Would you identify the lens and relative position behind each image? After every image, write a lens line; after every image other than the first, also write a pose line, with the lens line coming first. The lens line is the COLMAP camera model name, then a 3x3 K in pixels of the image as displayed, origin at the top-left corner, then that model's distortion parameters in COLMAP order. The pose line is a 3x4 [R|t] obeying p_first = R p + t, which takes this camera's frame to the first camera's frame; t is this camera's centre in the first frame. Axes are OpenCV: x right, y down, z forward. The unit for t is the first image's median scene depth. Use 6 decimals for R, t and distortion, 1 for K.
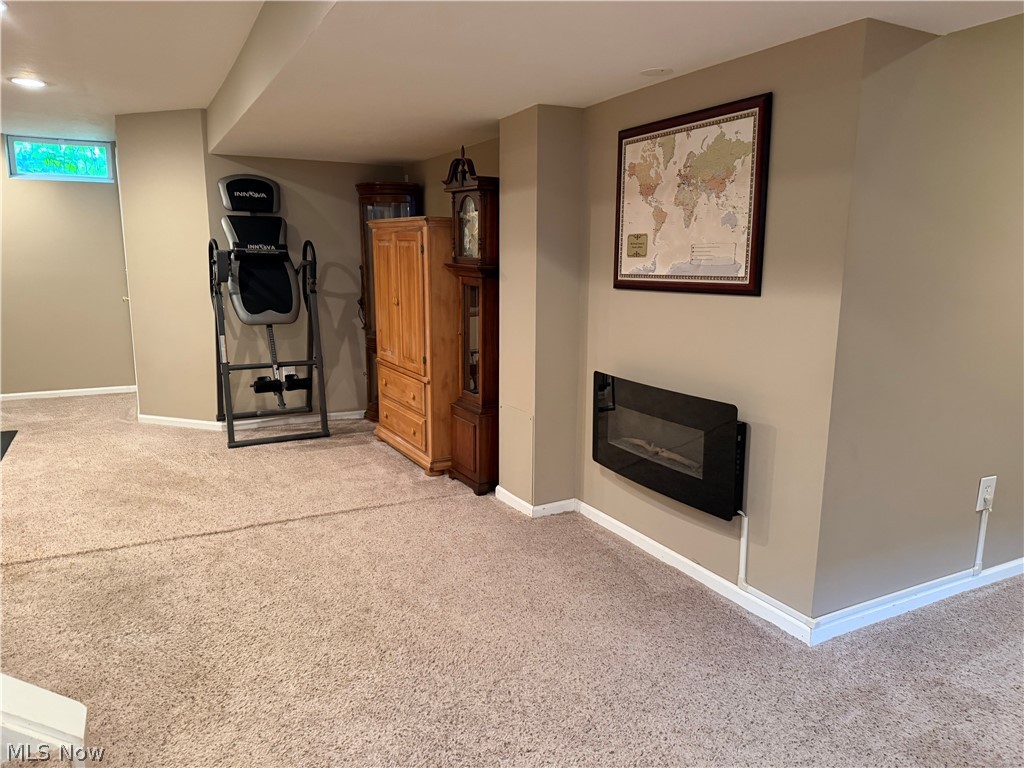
lens RADIAL K [[713.7, 0, 513.9], [0, 713.7, 389.8], [0, 0, 1]] dist [0.088981, -0.129025]
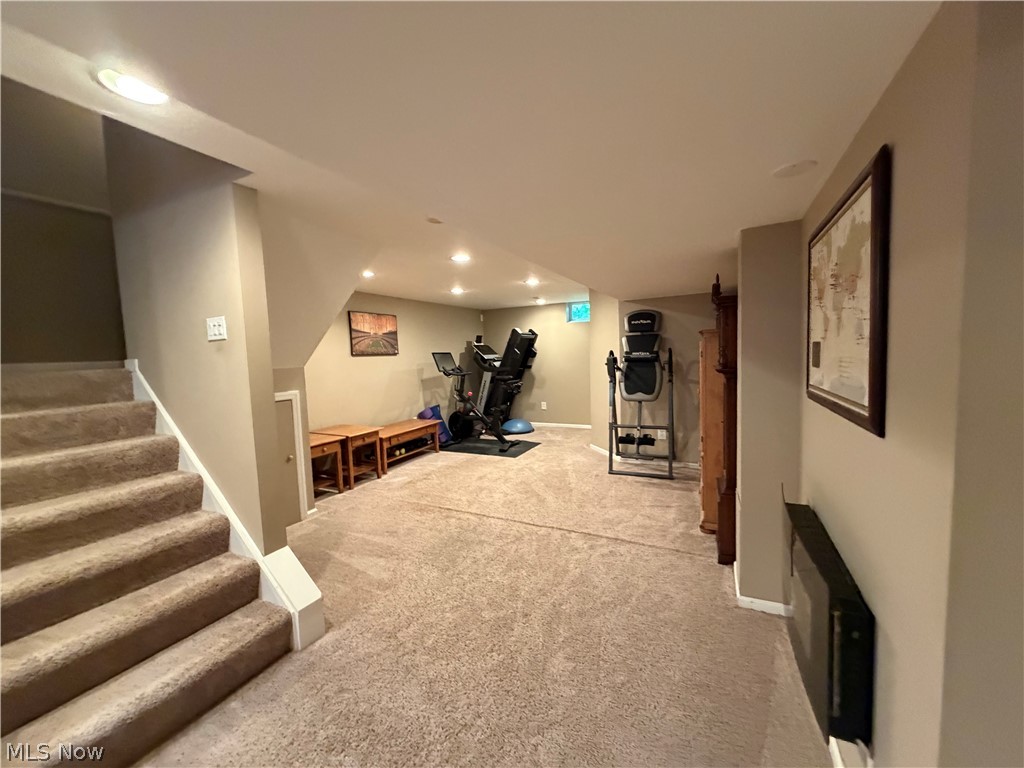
lens RADIAL K [[405.0, 0, 508.0], [0, 405.0, 385.0], [0, 0, 1]] dist [-0.000493, -0.000749]
pose [[0.566557, 0.034631, -0.823295, 0.256037], [-0.108132, 0.993601, -0.032617, -0.072736], [0.816897, 0.107503, 0.566677, 0.278137]]
